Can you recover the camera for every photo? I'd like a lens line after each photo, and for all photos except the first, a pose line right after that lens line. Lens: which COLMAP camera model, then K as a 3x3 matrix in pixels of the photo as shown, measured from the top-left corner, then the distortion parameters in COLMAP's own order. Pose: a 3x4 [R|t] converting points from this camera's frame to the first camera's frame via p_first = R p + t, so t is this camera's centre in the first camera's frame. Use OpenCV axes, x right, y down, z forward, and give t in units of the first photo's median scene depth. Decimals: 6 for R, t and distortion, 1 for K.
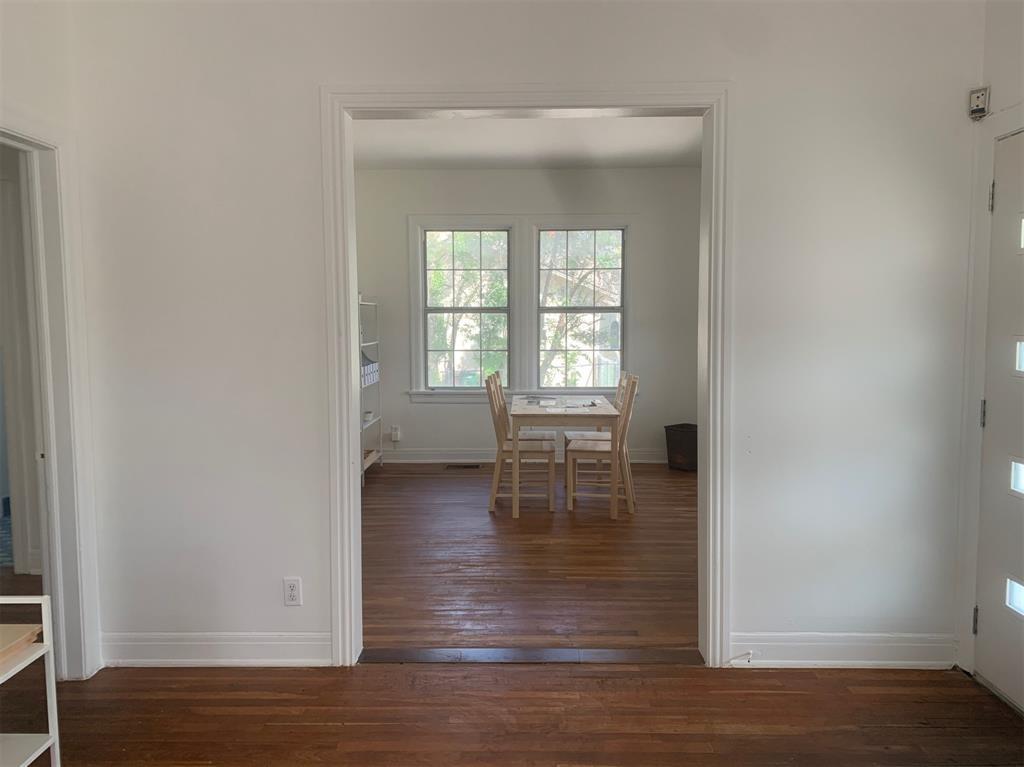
lens RADIAL K [[763.3, 0, 509.5], [0, 763.3, 384.4], [0, 0, 1]] dist [0.009214, -0.019136]
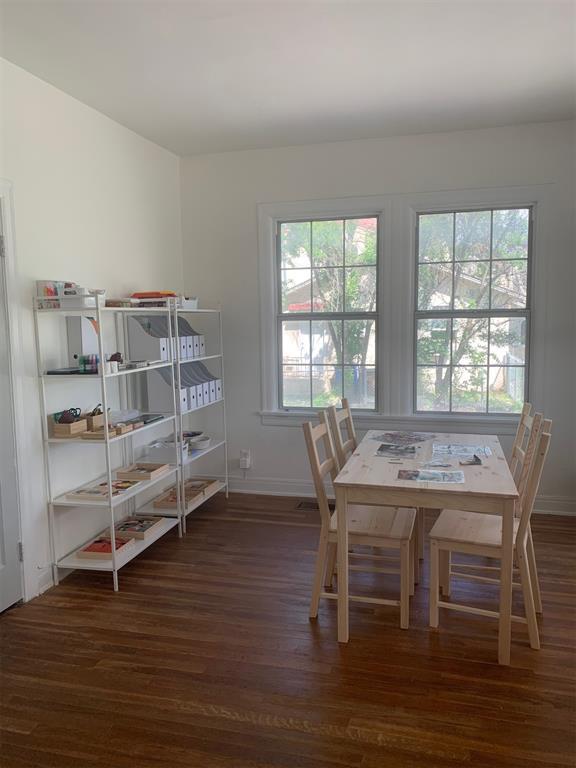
lens RADIAL K [[572.4, 0, 288.9], [0, 572.4, 378.8], [0, 0, 1]] dist [0.009214, -0.019136]
pose [[0.967998, 0.015155, -0.250498, 0.060620], [-0.010838, 0.999768, 0.018603, -0.040092], [0.250722, -0.015293, 0.967938, 0.385644]]
